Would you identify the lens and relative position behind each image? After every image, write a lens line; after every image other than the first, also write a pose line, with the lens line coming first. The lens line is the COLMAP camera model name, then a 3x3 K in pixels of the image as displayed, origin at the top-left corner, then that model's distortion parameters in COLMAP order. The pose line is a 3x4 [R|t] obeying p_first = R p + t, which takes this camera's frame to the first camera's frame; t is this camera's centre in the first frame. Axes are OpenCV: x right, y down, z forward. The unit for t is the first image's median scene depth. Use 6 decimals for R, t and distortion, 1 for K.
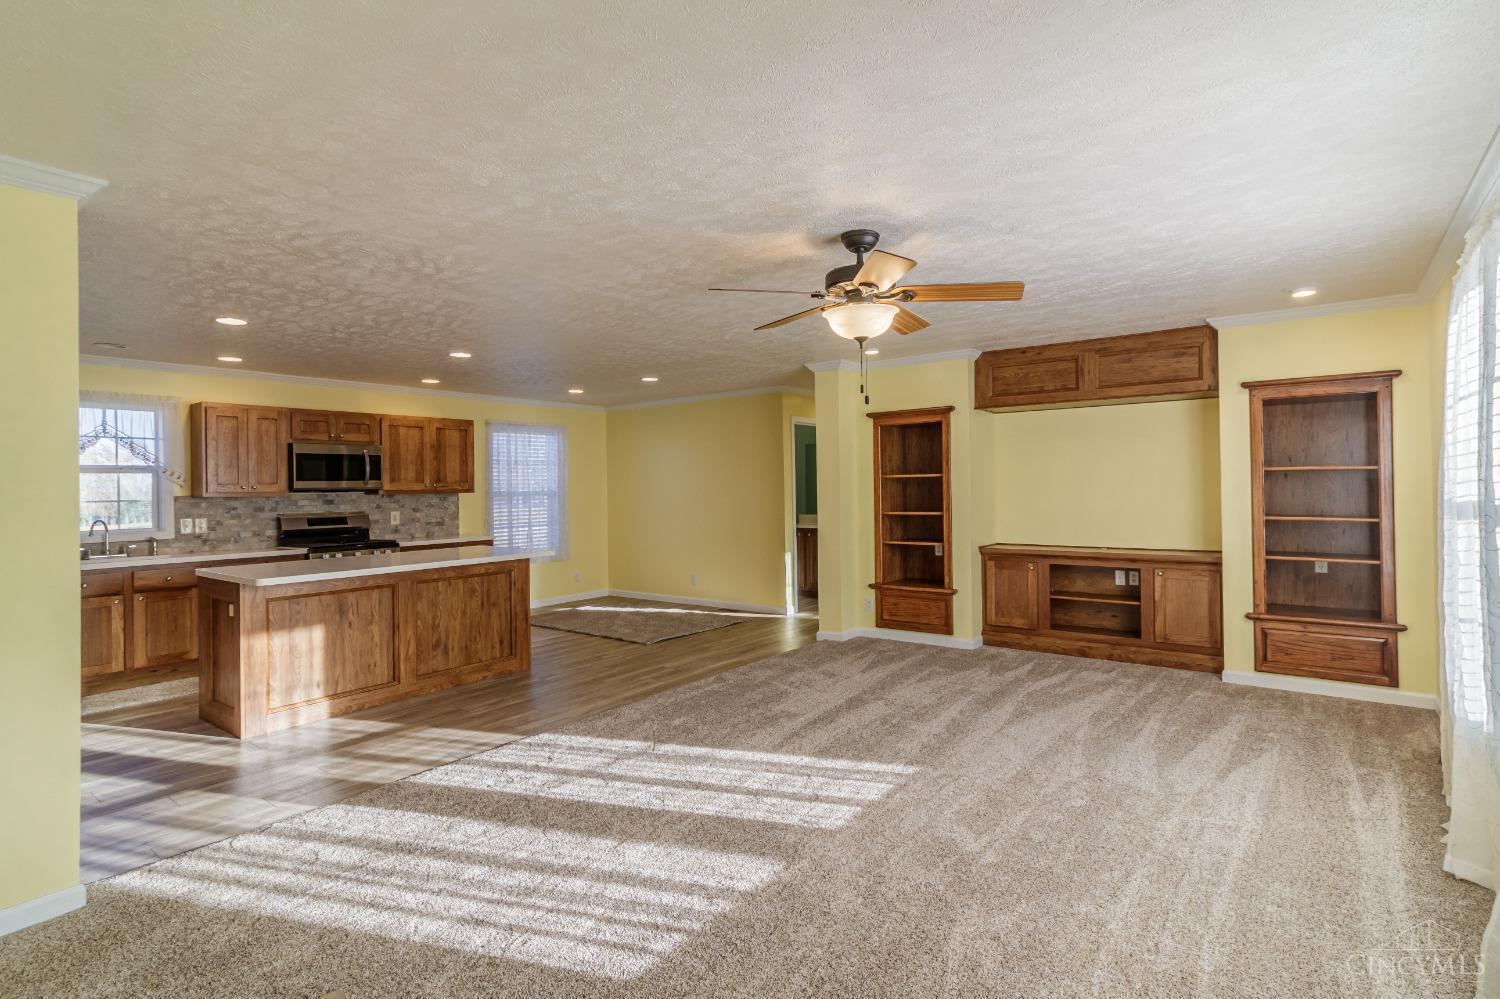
lens RADIAL K [[729.8, 0, 758.2], [0, 729.8, 473.9], [0, 0, 1]] dist [0.000701, 0.000614]
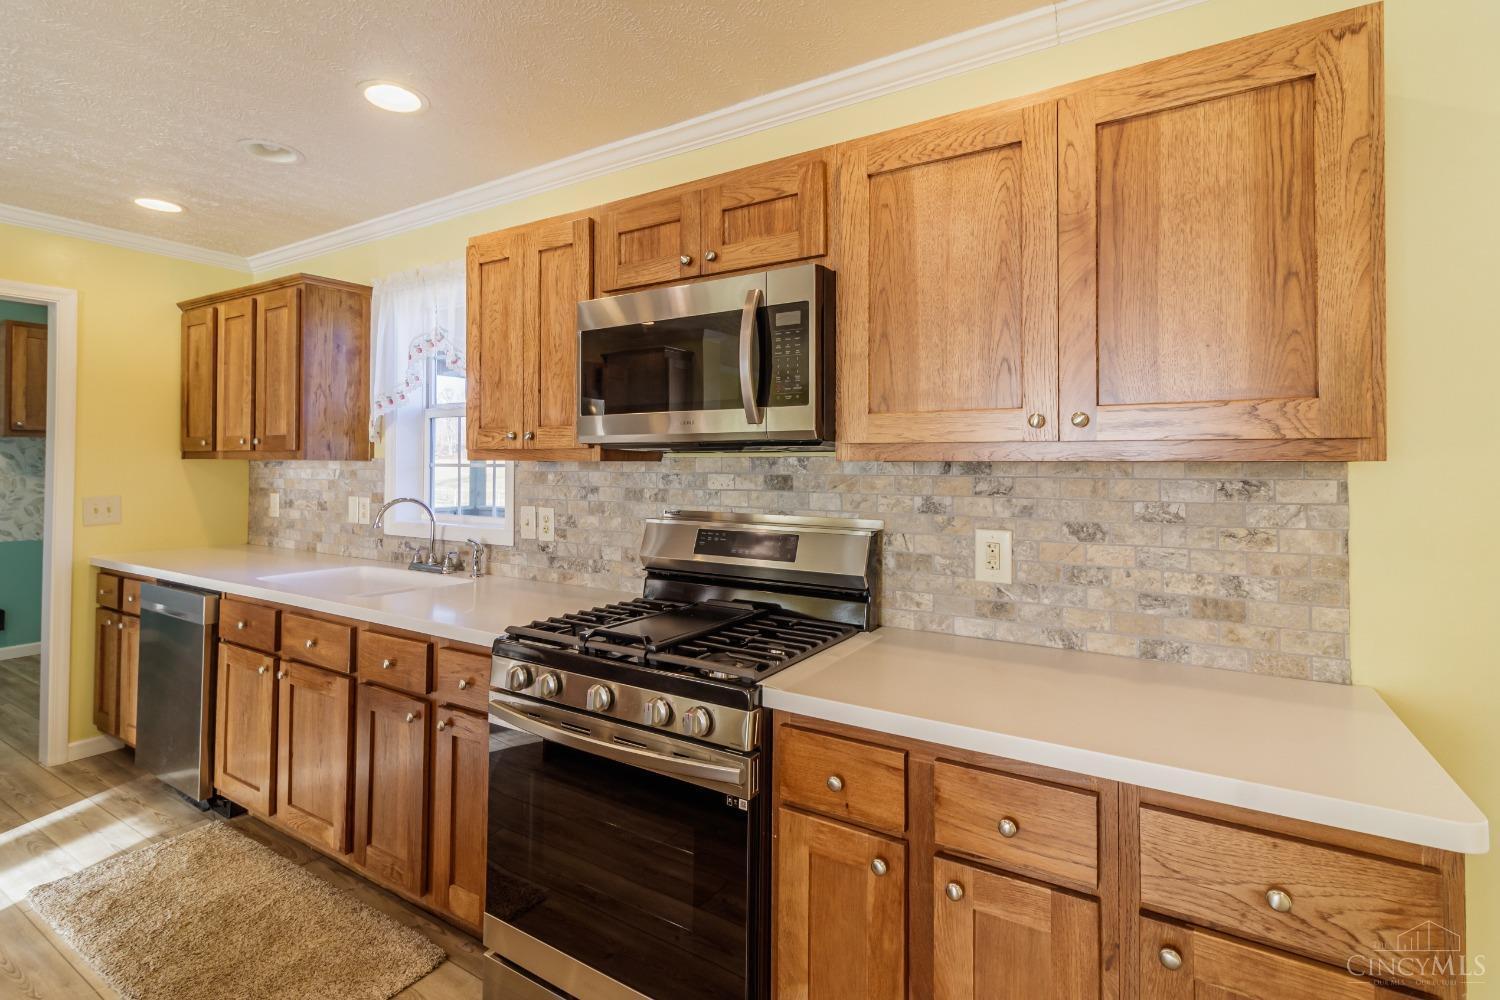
lens RADIAL K [[707.5, 0, 748.1], [0, 707.5, 456.7], [0, 0, 1]] dist [-0.000651, 0.000387]
pose [[0.096125, 0.004213, -0.995360, -0.303315], [0.011496, 0.999920, 0.005342, 0.027369], [0.995303, -0.011956, 0.096069, 1.030293]]
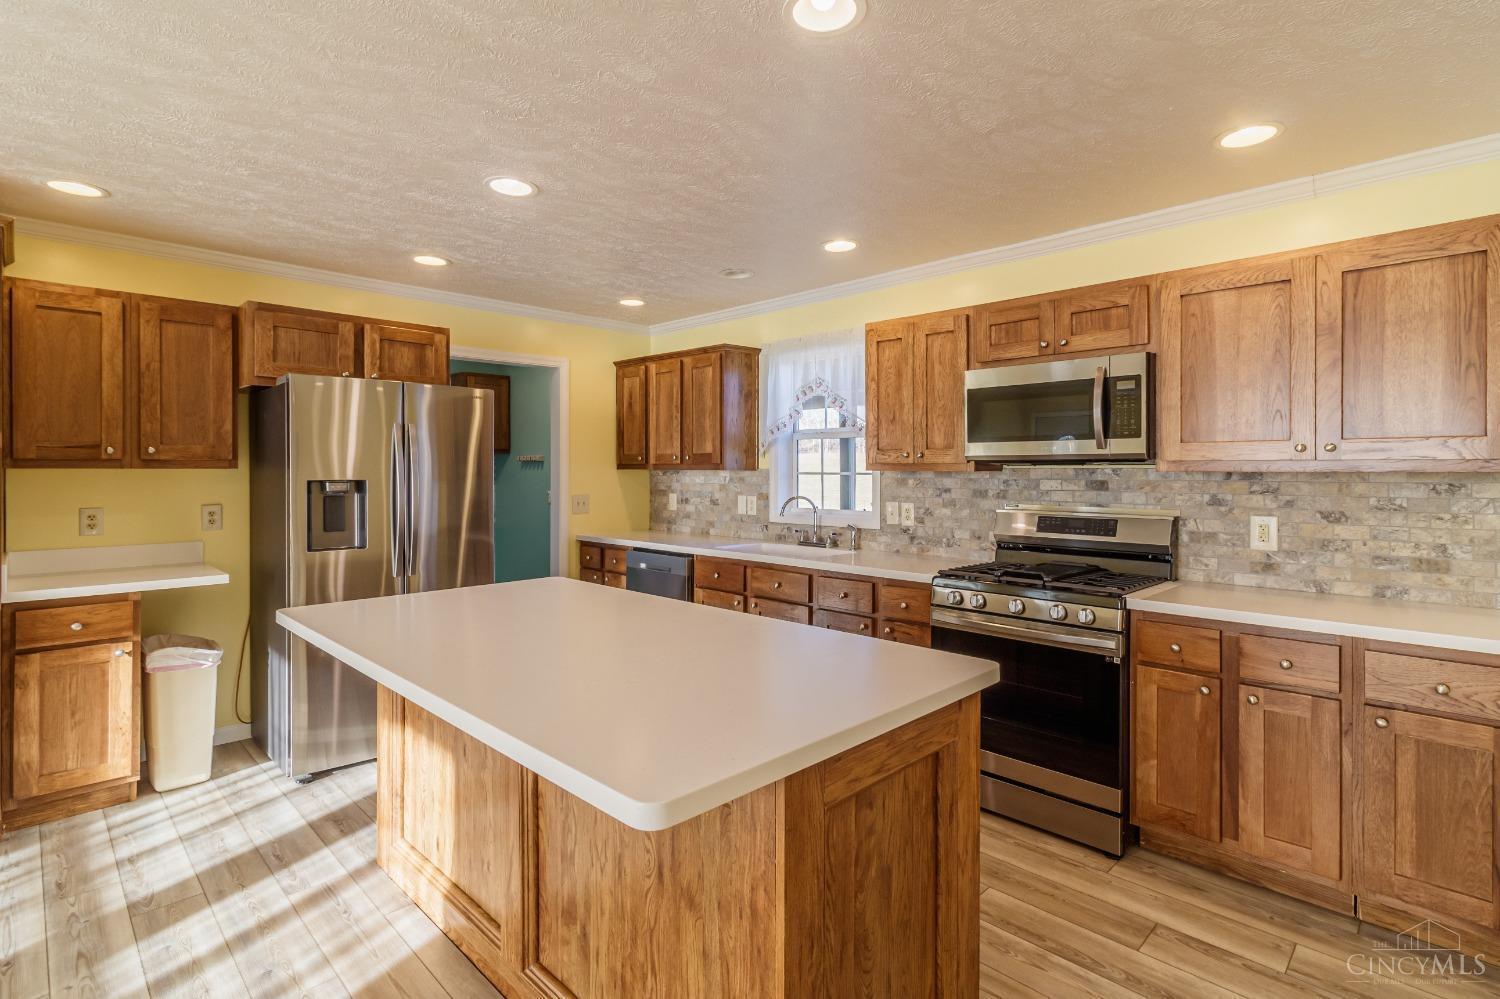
lens RADIAL K [[729.8, 0, 758.2], [0, 729.8, 473.9], [0, 0, 1]] dist [0.000701, 0.000614]
pose [[-0.124929, 0.019687, -0.991970, -0.094229], [0.017303, 0.999694, 0.017661, 0.020228], [0.992015, -0.014958, -0.125231, 0.904177]]
